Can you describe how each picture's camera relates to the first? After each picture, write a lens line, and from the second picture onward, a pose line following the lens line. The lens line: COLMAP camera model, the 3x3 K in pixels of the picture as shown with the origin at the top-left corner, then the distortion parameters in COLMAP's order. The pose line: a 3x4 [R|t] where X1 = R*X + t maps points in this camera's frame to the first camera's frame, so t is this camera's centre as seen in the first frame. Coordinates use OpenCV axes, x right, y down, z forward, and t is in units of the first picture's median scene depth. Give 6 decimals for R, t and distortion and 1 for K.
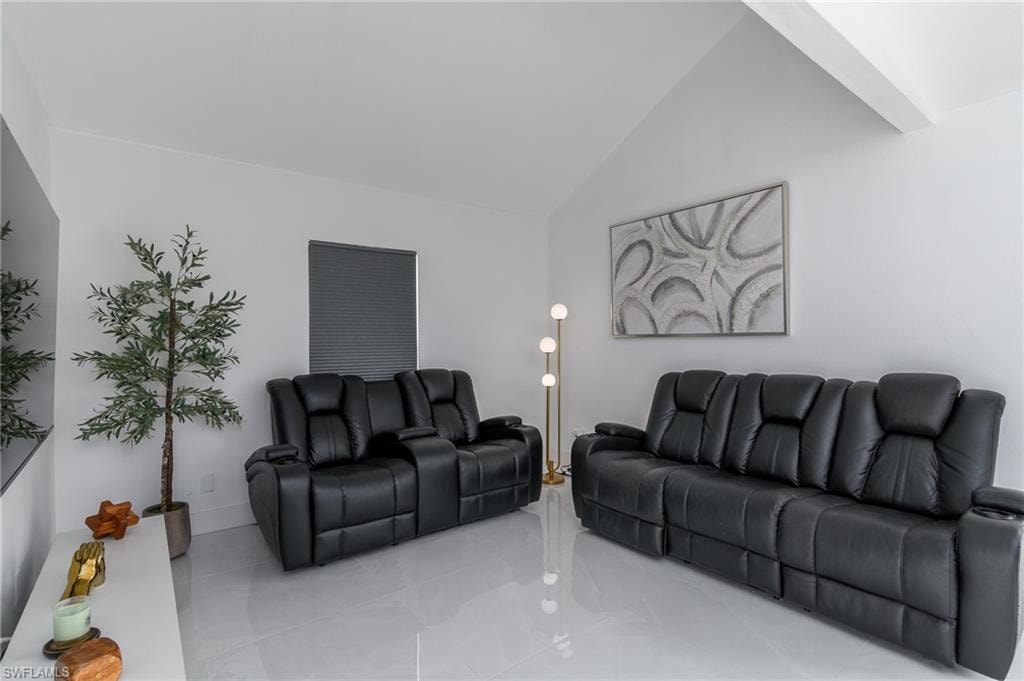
lens RADIAL K [[487.1, 0, 517.5], [0, 487.1, 335.9], [0, 0, 1]] dist [-0.001618, -0.000224]
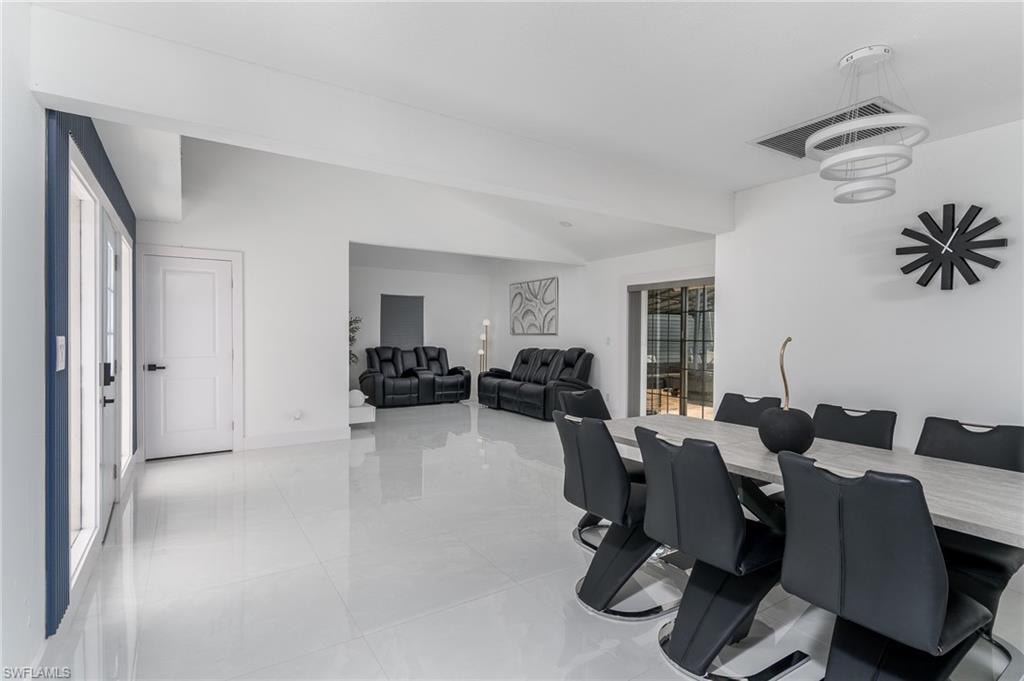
lens RADIAL K [[487.1, 0, 511.5], [0, 487.1, 341.7], [0, 0, 1]] dist [-0.001618, -0.000224]
pose [[0.995155, 0.021236, -0.096000, 0.490201], [-0.019018, 0.999532, 0.023961, -0.018651], [0.096464, -0.022019, 0.995093, -1.451042]]
